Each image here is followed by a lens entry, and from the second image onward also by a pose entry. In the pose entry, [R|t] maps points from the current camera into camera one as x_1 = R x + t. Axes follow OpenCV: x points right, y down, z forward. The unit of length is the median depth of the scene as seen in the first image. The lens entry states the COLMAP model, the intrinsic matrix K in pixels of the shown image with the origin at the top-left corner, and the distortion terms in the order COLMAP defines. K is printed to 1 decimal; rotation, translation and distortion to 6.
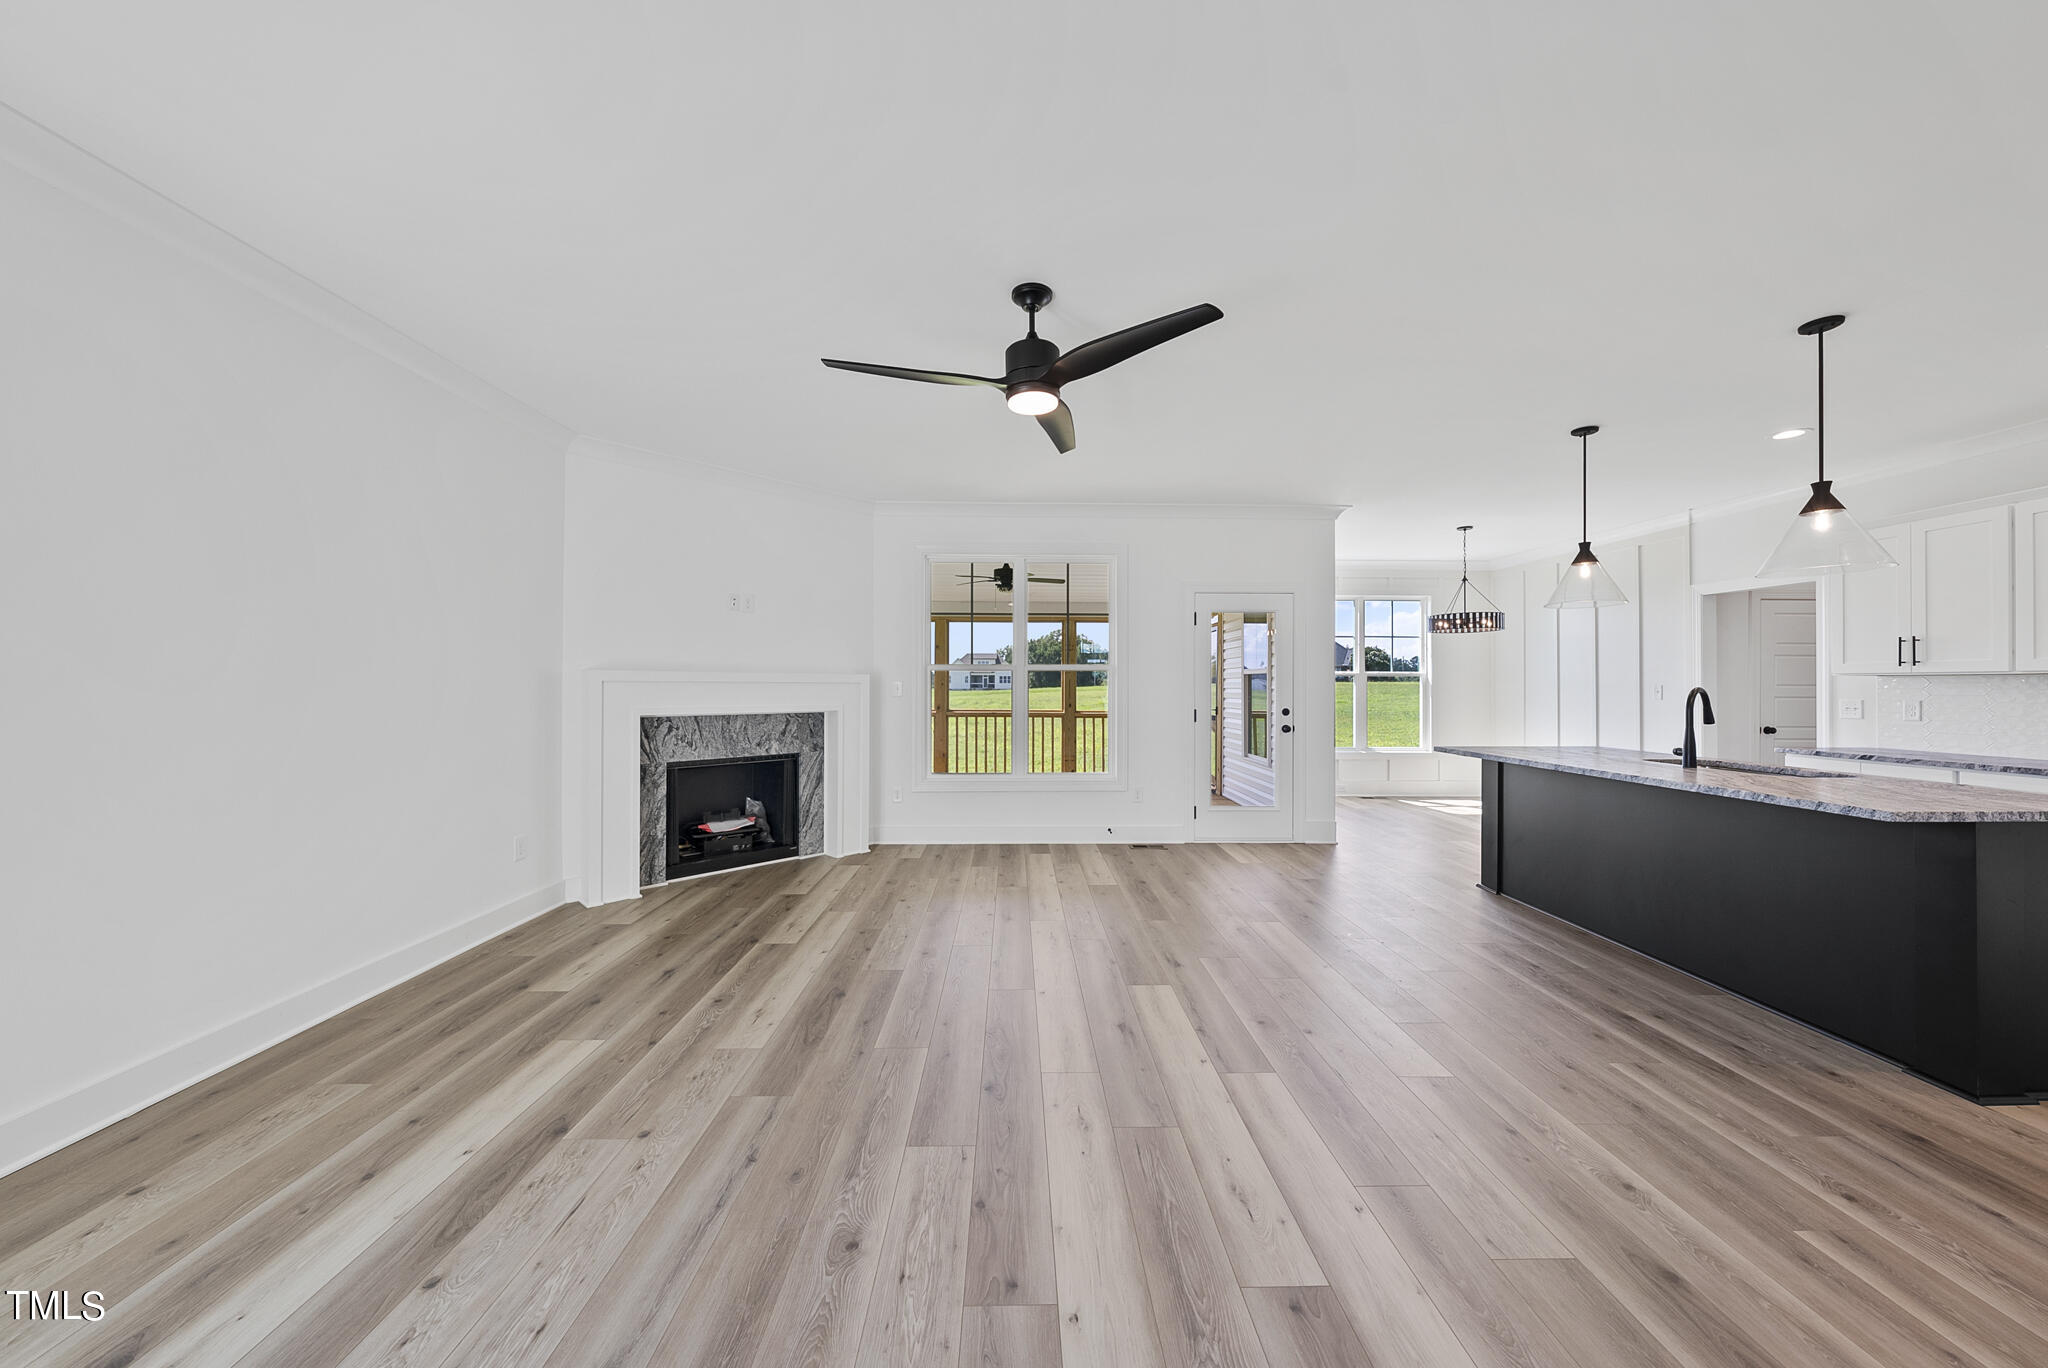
lens RADIAL K [[707.2, 0, 1024.0], [0, 707.2, 681.6], [0, 0, 1]] dist [-0.004419, 0.000780]
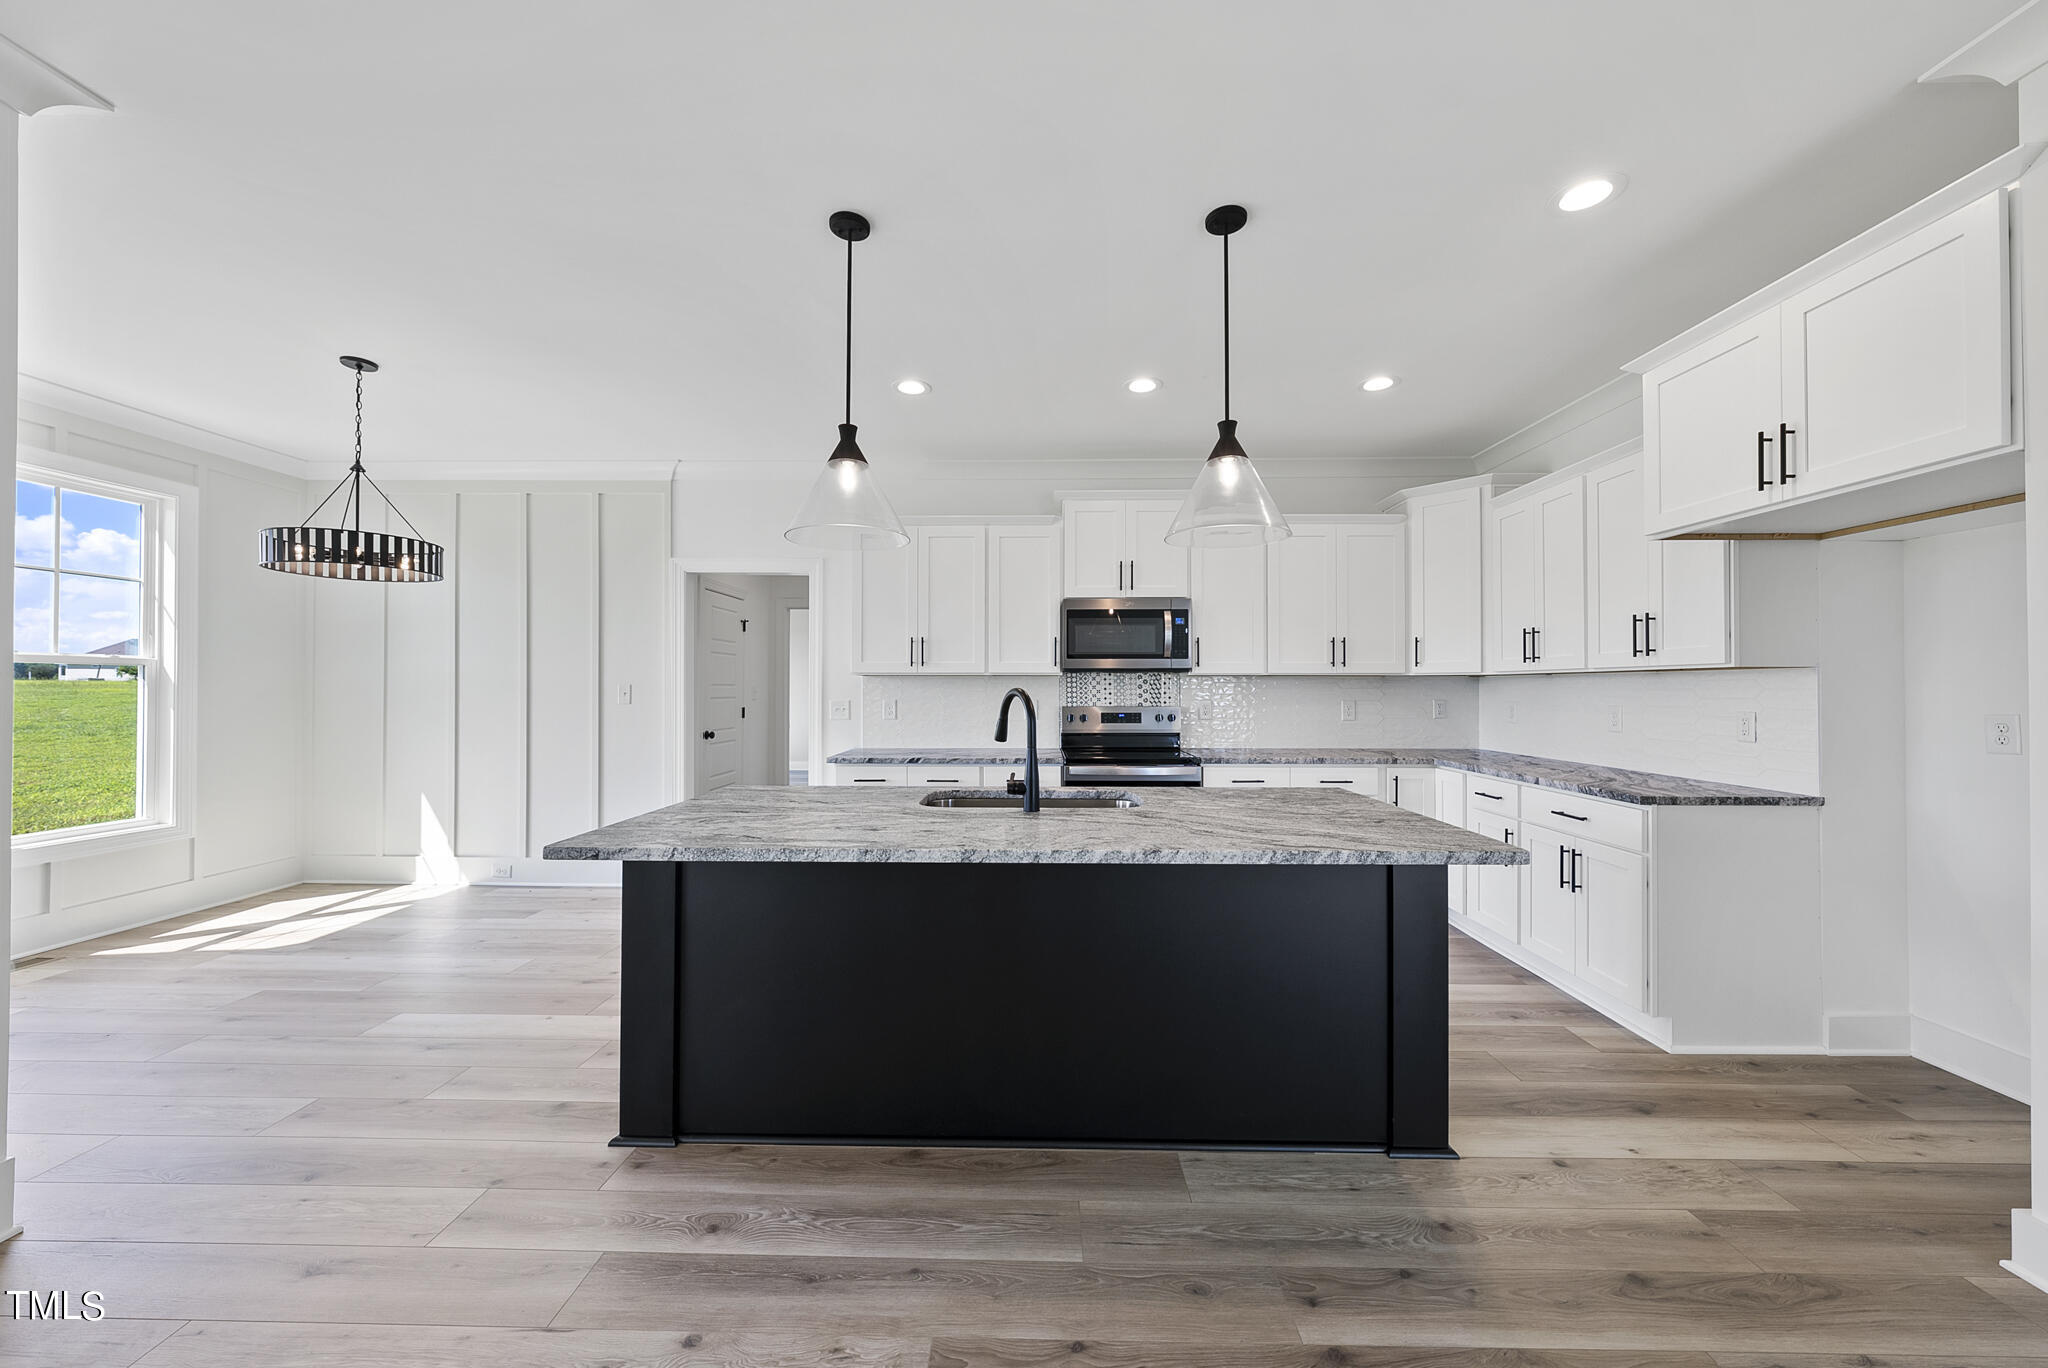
lens RADIAL K [[707.2, 0, 1033.6], [0, 707.2, 687.7], [0, 0, 1]] dist [-0.004419, 0.000780]
pose [[0.036098, -0.001668, 0.999347, 0.238337], [-0.007423, 0.999971, 0.001937, 0.005748], [-0.999321, -0.007488, 0.036085, 0.798241]]
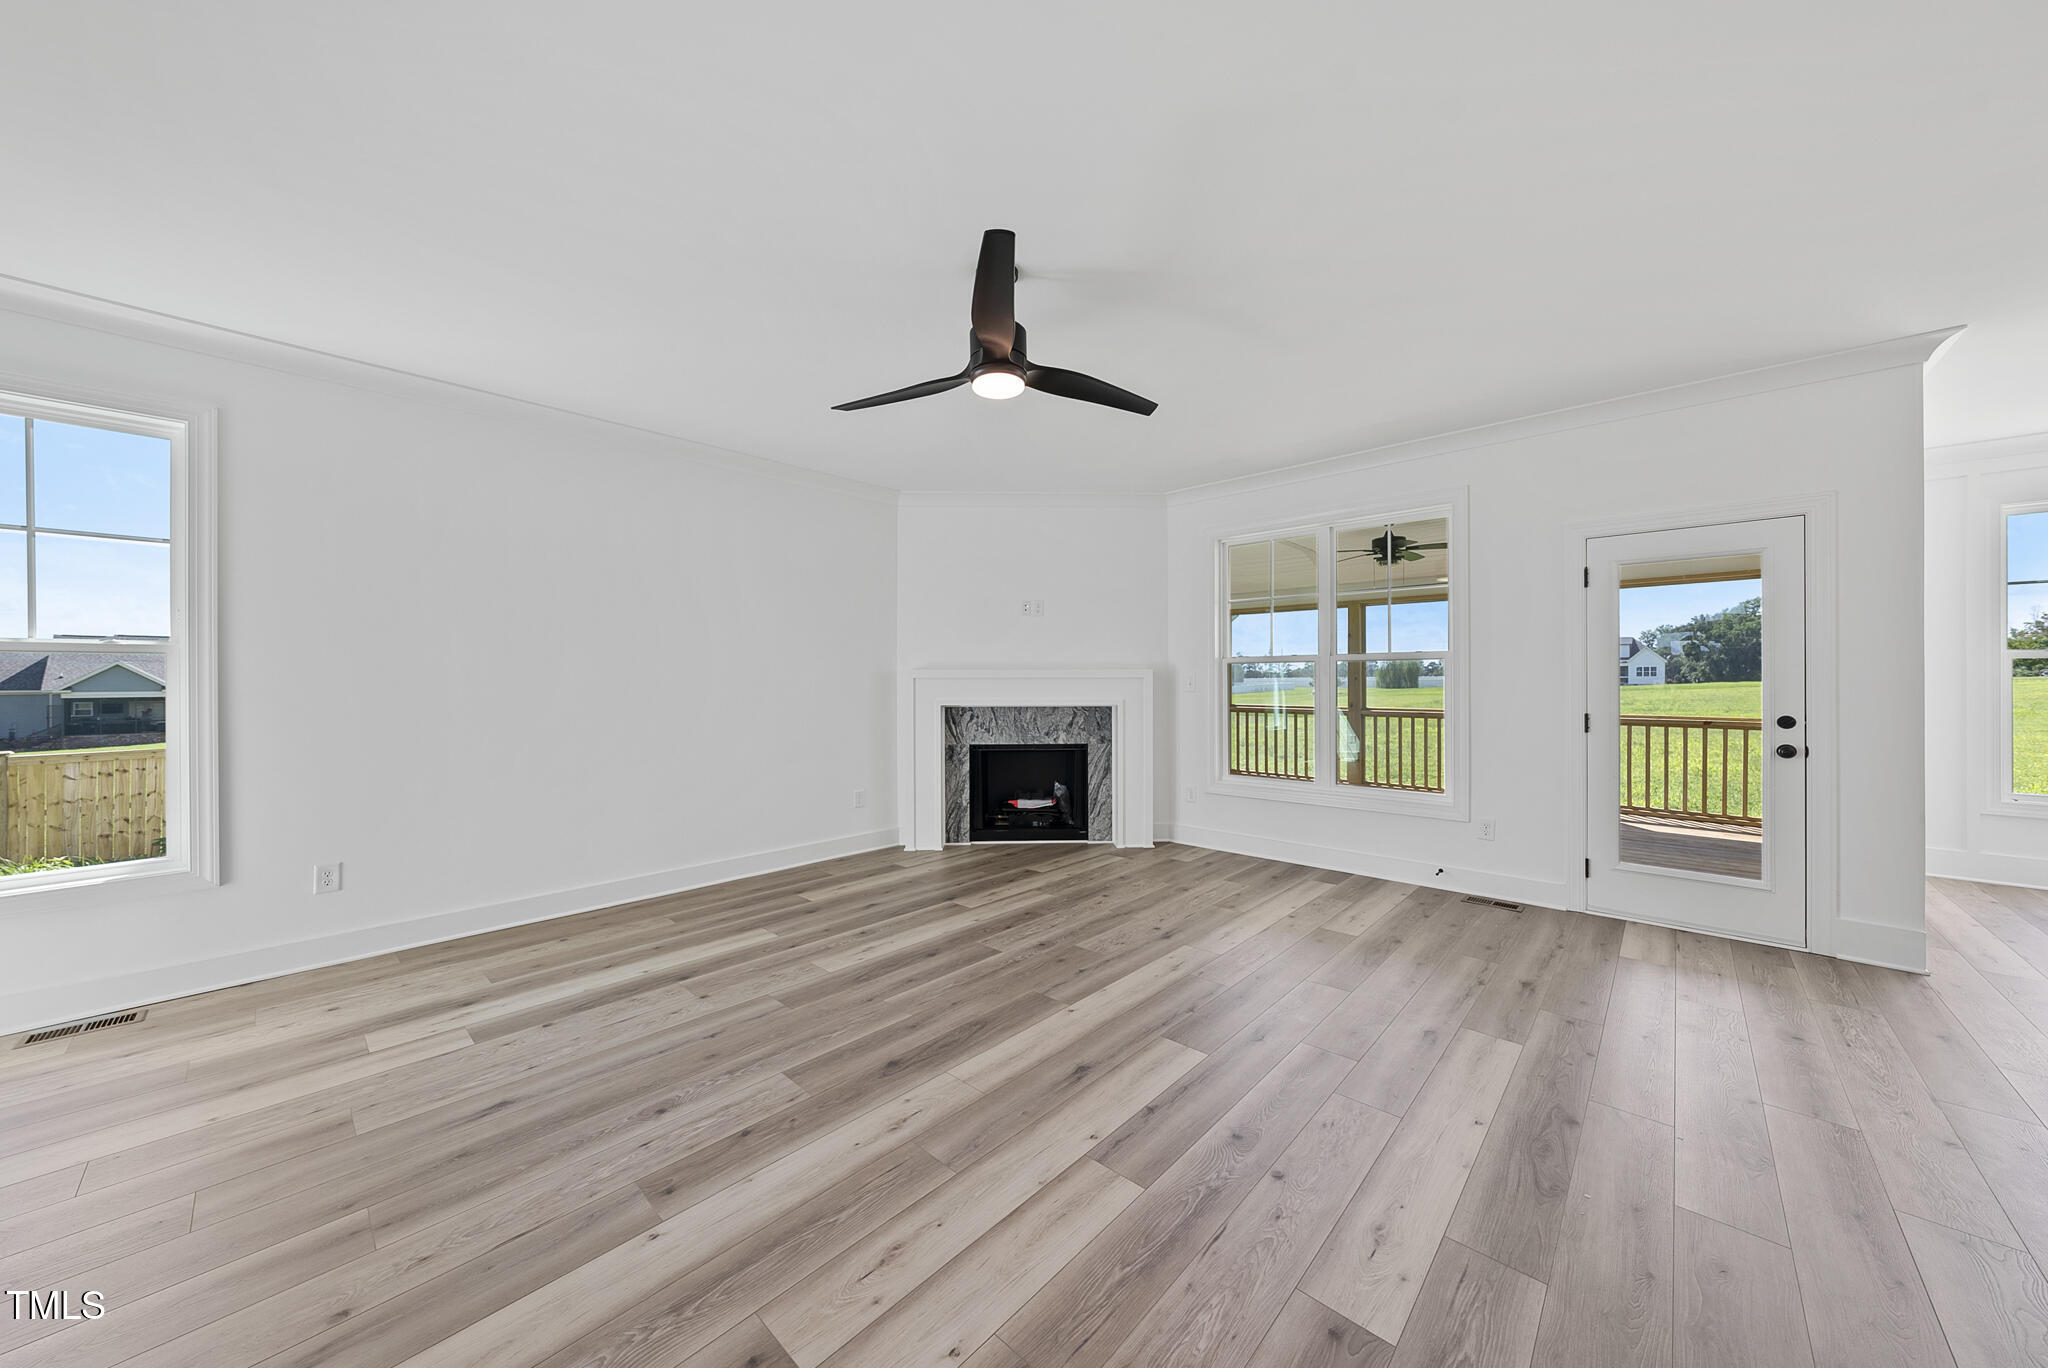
lens RADIAL K [[707.2, 0, 1017.5], [0, 707.2, 677.2], [0, 0, 1]] dist [-0.004419, 0.000780]
pose [[0.717607, -0.008732, -0.696393, 0.449590], [0.007870, 0.999959, -0.004429, 0.005858], [0.696403, -0.002302, 0.717647, 0.209347]]
